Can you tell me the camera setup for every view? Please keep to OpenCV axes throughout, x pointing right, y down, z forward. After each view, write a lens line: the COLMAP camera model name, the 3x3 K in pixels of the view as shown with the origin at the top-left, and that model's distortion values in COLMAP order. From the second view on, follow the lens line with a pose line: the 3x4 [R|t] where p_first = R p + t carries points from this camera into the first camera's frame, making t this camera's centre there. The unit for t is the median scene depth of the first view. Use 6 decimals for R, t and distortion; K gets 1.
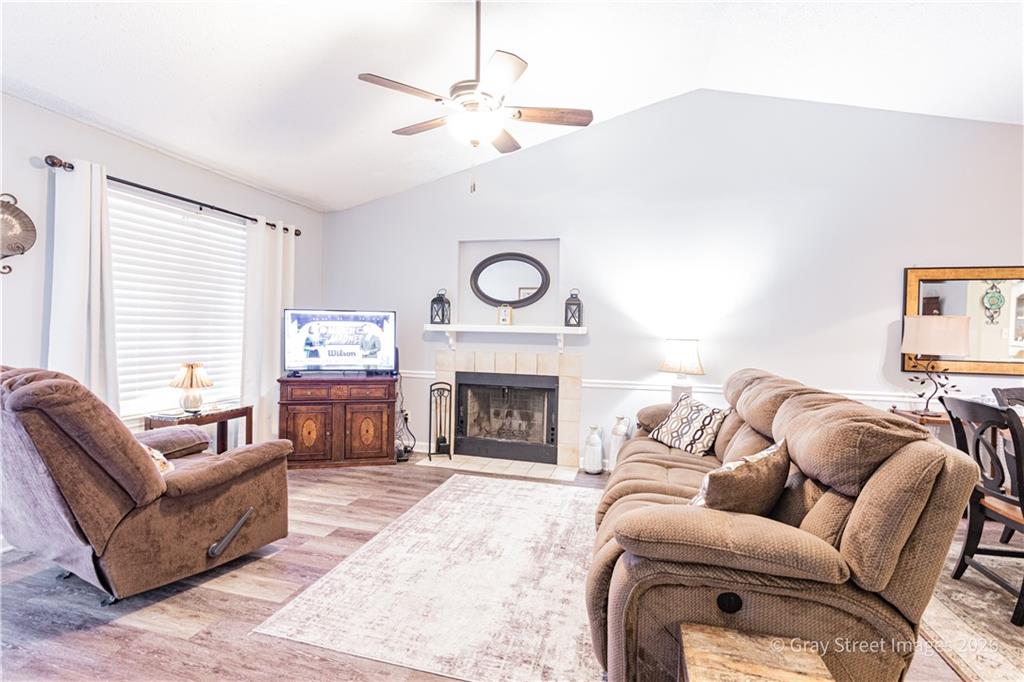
lens RADIAL K [[462.8, 0, 513.5], [0, 462.8, 334.9], [0, 0, 1]] dist [0.001738, -0.000177]
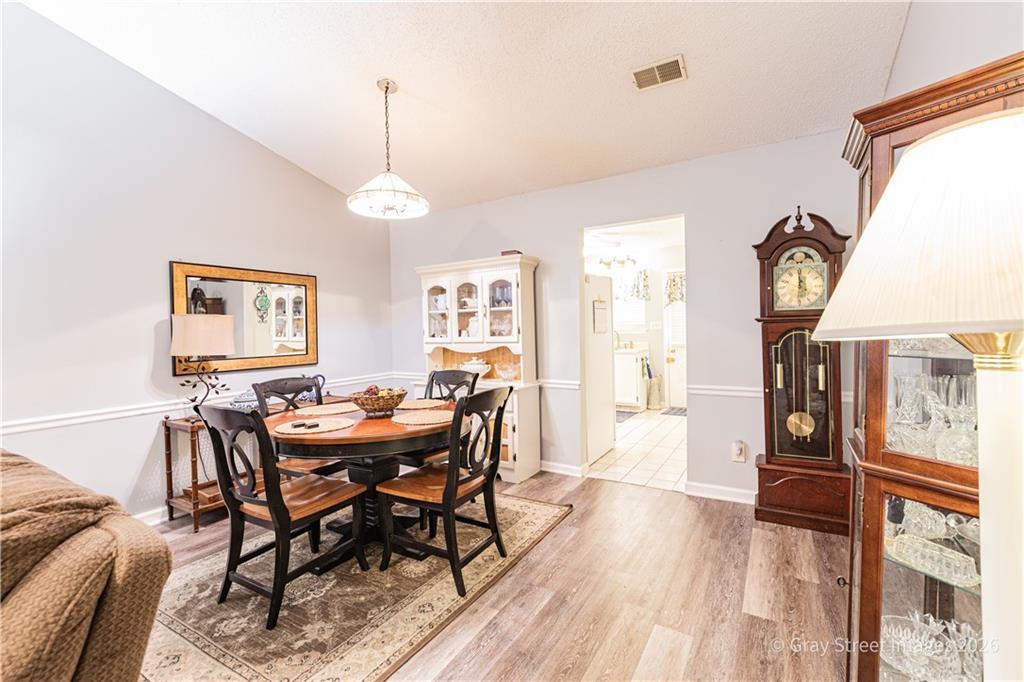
lens RADIAL K [[442.7, 0, 516.5], [0, 442.7, 339.5], [0, 0, 1]] dist [-0.001355, 0.000550]
pose [[0.263612, -0.043369, 0.963653, 0.202976], [0.032028, 0.998832, 0.036191, -0.001805], [-0.964097, 0.021324, 0.264693, 0.139459]]
